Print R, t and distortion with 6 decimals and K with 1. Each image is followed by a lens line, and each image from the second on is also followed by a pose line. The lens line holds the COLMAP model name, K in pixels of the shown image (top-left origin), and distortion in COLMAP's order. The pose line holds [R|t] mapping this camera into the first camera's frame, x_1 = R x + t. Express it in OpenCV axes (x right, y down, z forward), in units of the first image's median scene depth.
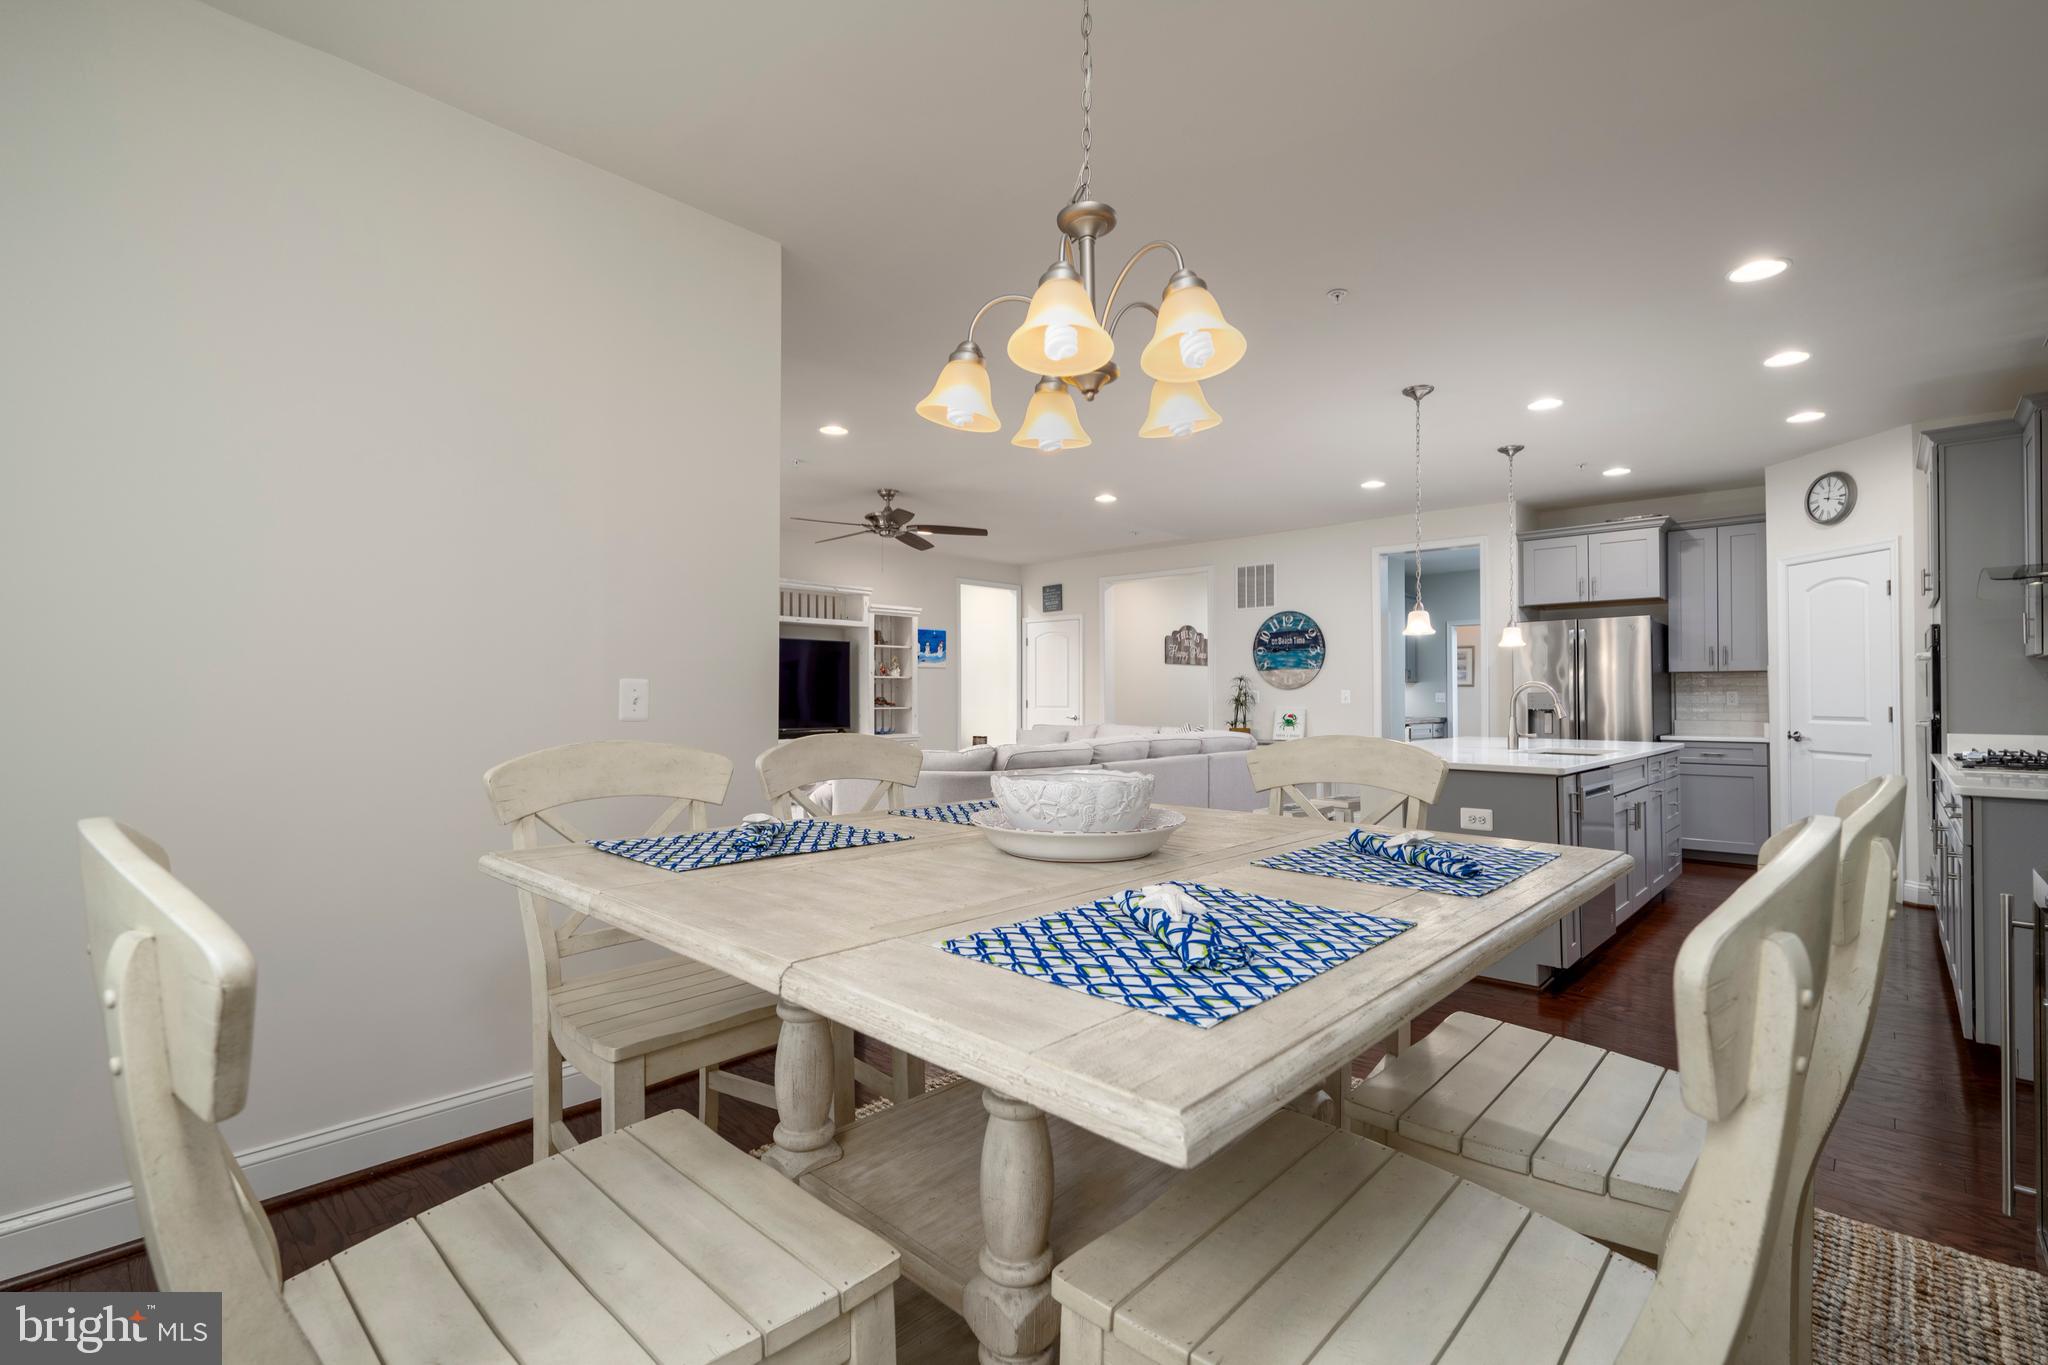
lens RADIAL K [[981.1, 0, 1024.0], [0, 981.1, 682.5], [0, 0, 1]] dist [0.000483, 0.000108]
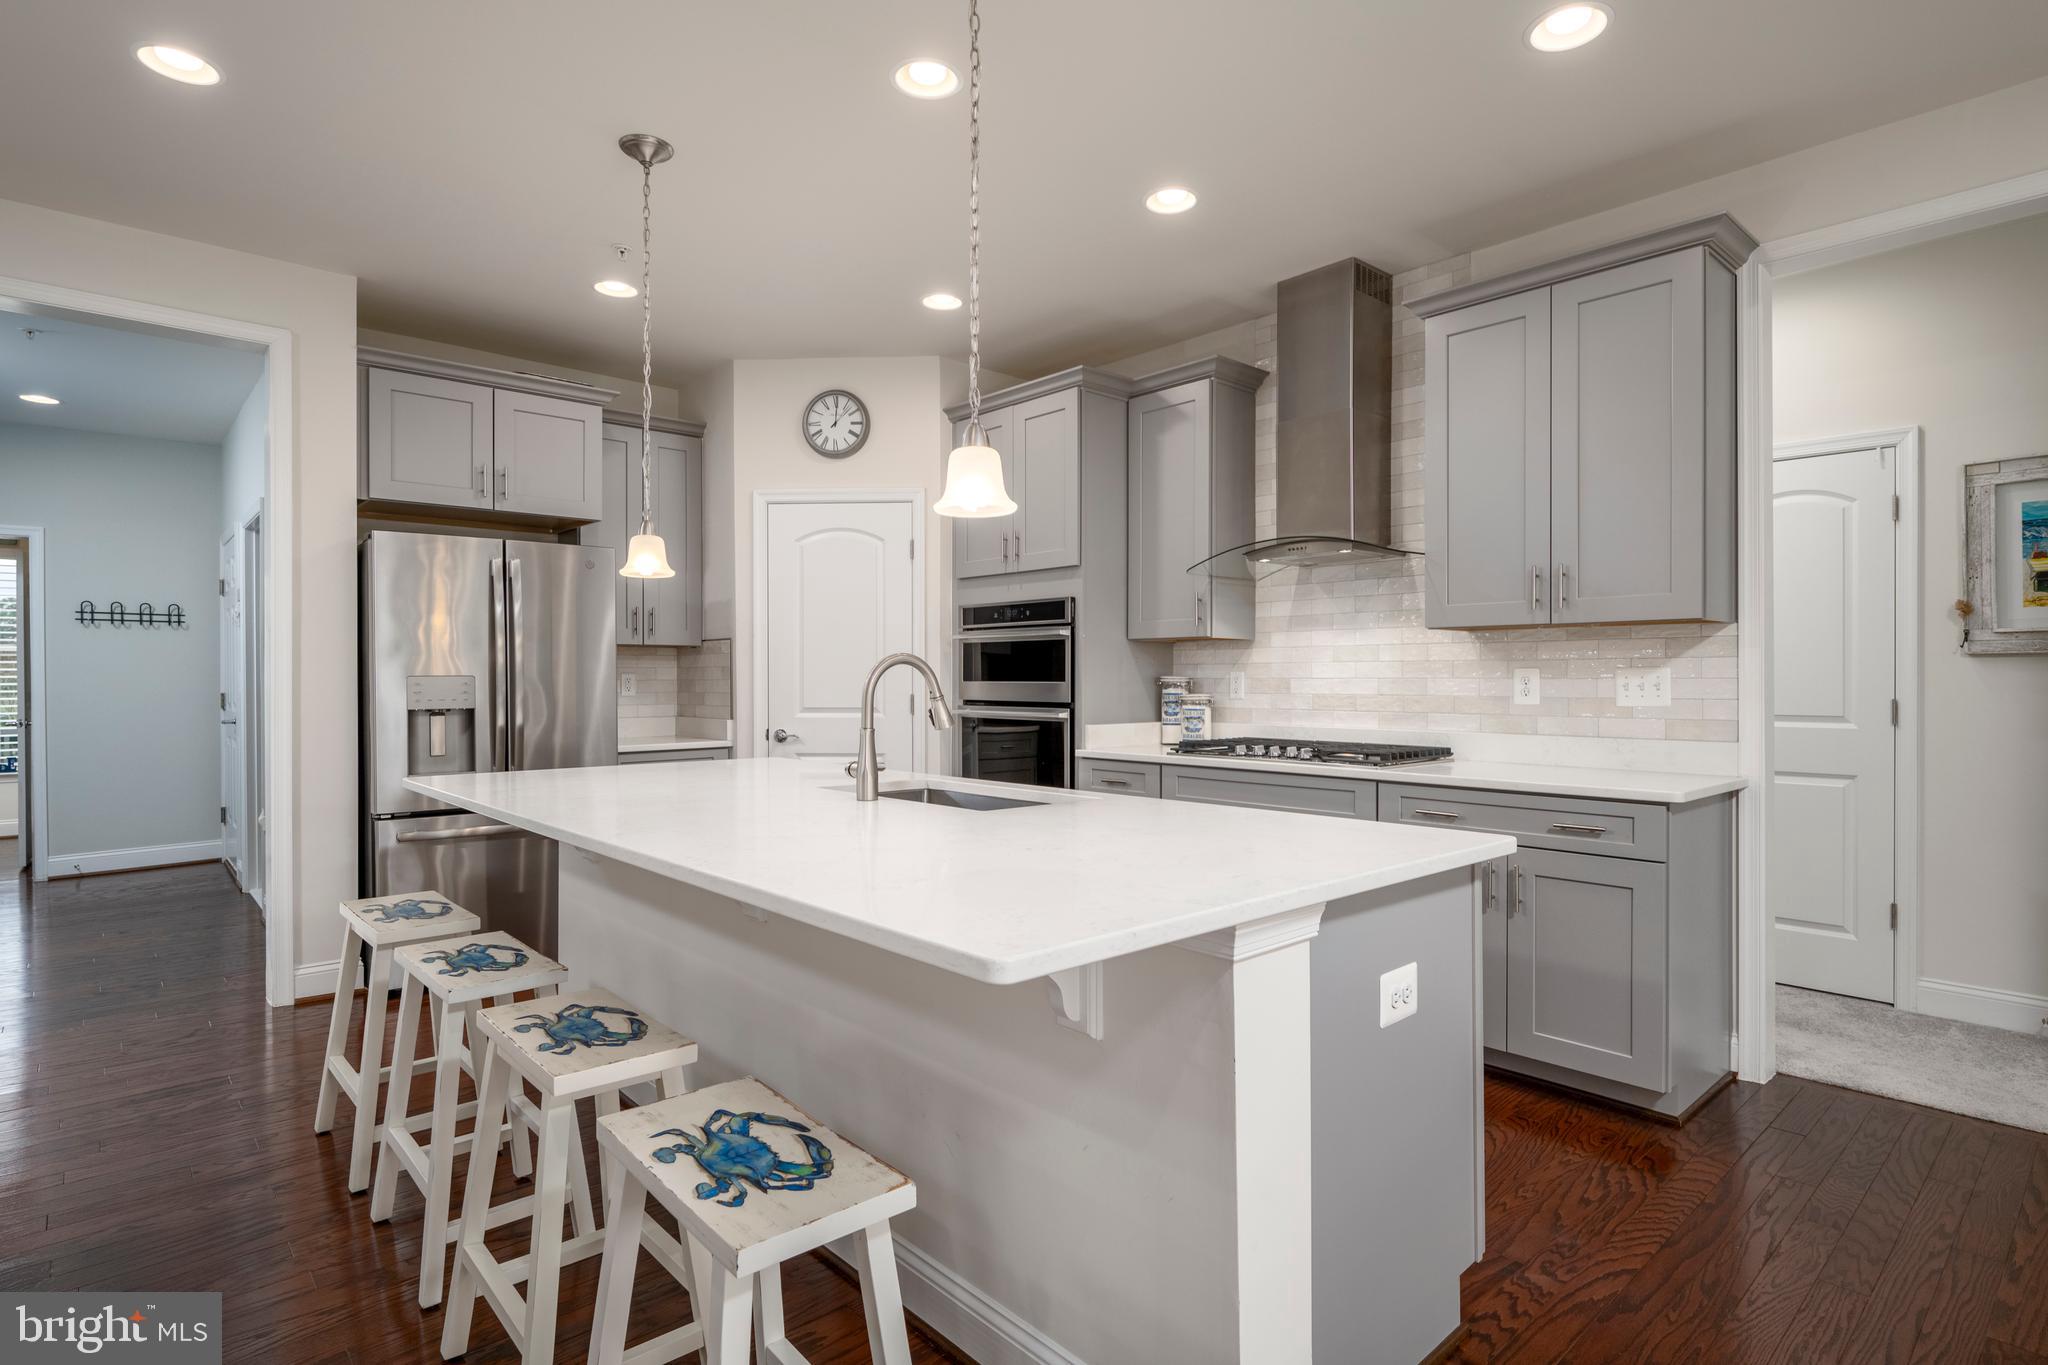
lens RADIAL K [[1038.1, 0, 1032.8], [0, 1038.1, 725.5], [0, 0, 1]] dist [-0.015041, 0.000252]
pose [[0.057698, -0.044441, 0.997344, 0.008083], [-0.016406, 0.998832, 0.045456, 0.005786], [-0.998199, -0.018986, 0.056901, 0.540858]]
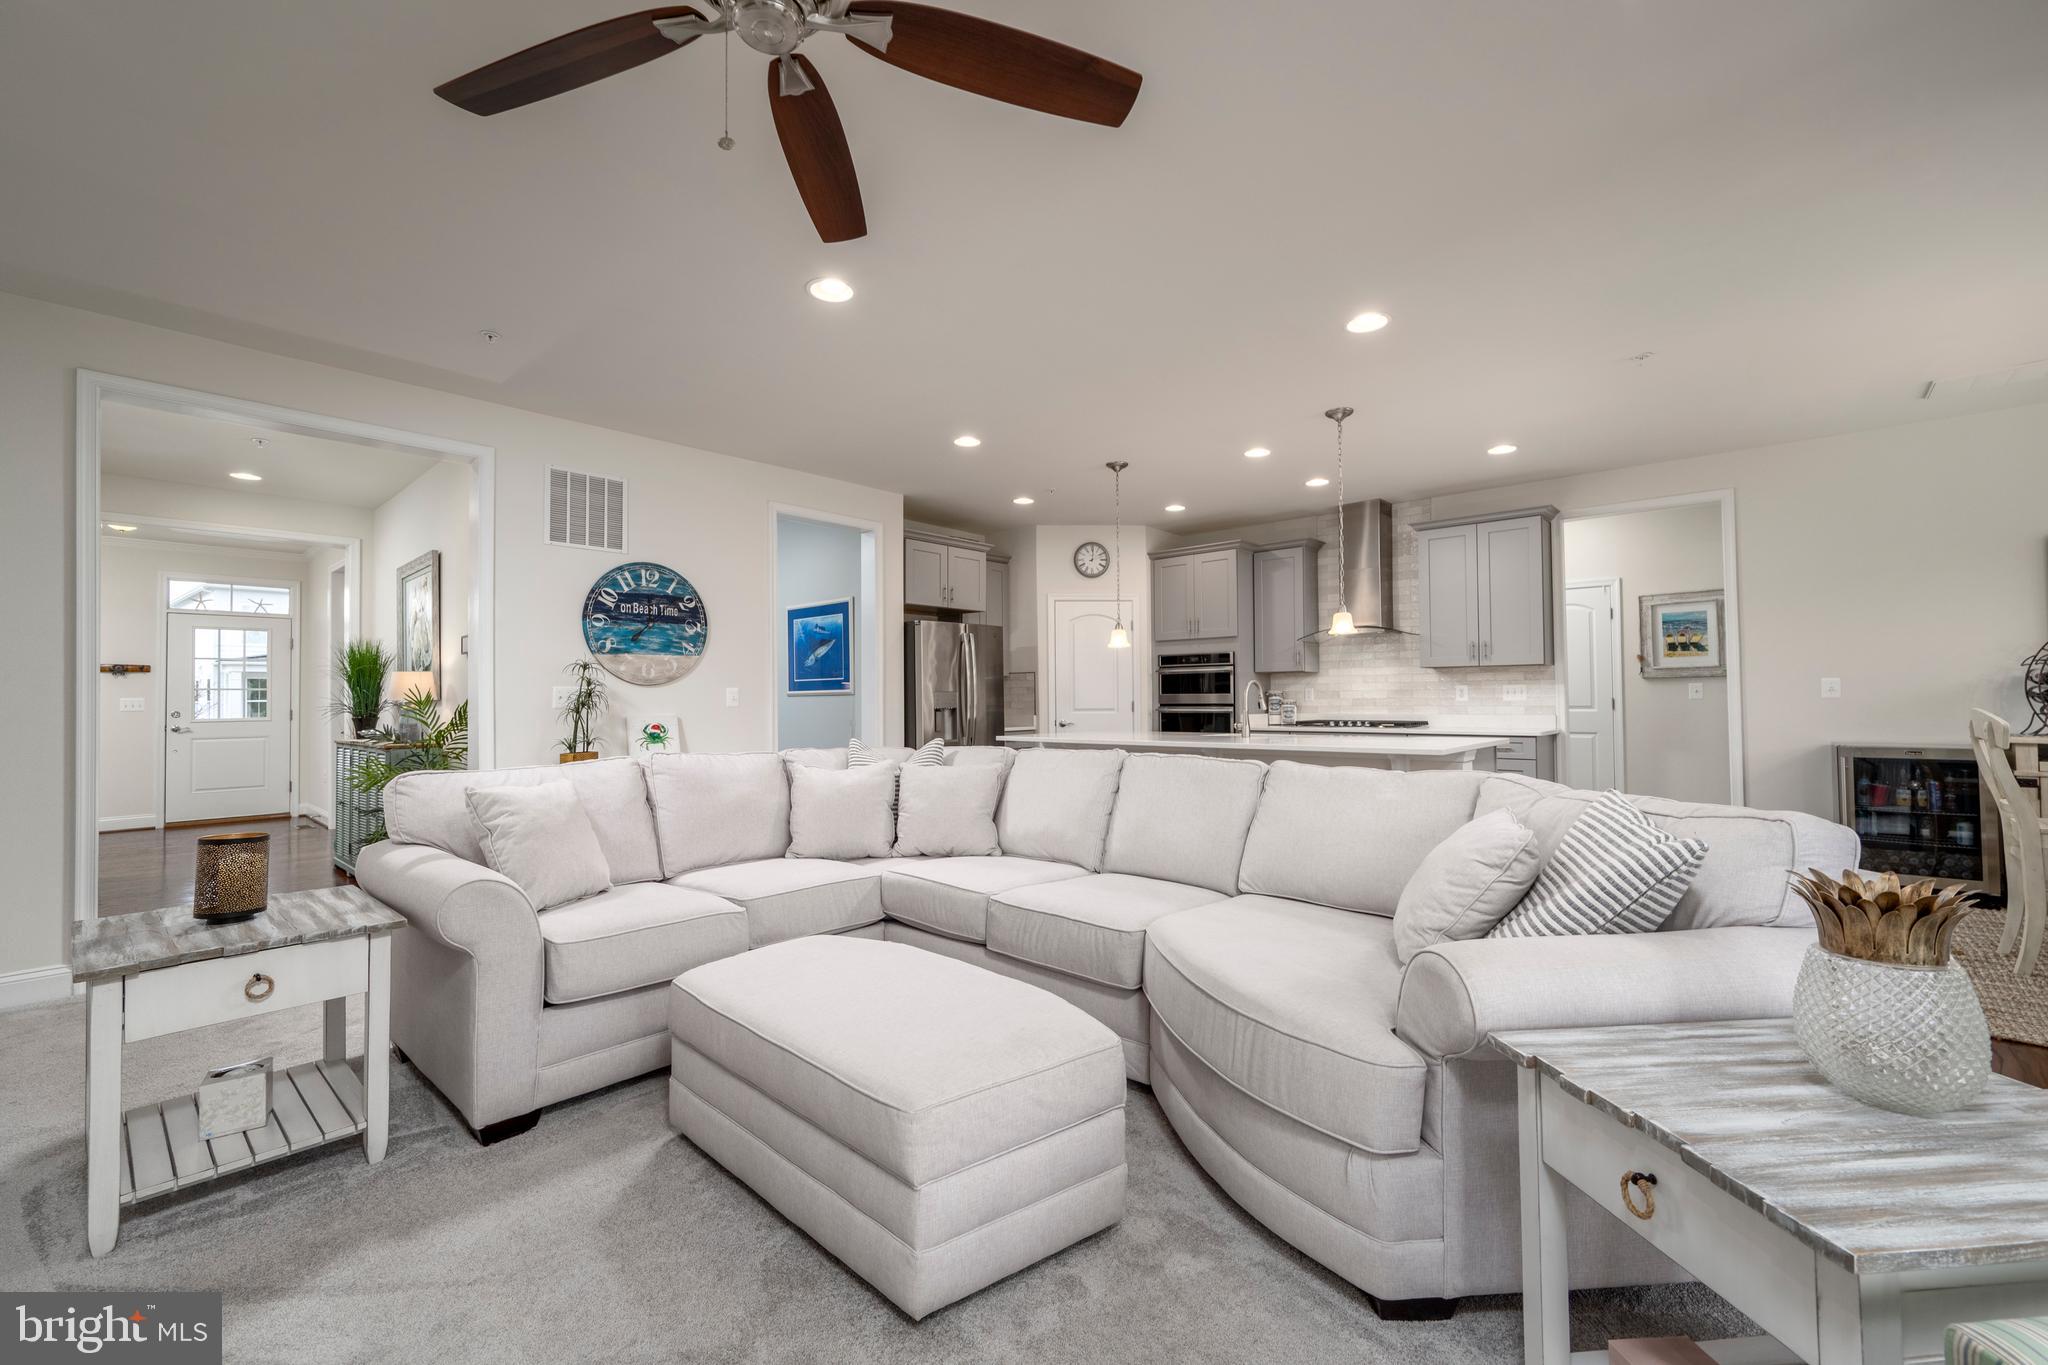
lens RADIAL K [[850.8, 0, 1025.2], [0, 850.8, 706.8], [0, 0, 1]] dist [-0.001271, -0.000201]
pose [[-0.052602, -0.010490, 0.998560, -0.299742], [-0.008300, 0.999915, 0.010067, 0.013418], [-0.998581, -0.007759, -0.052684, 0.790605]]
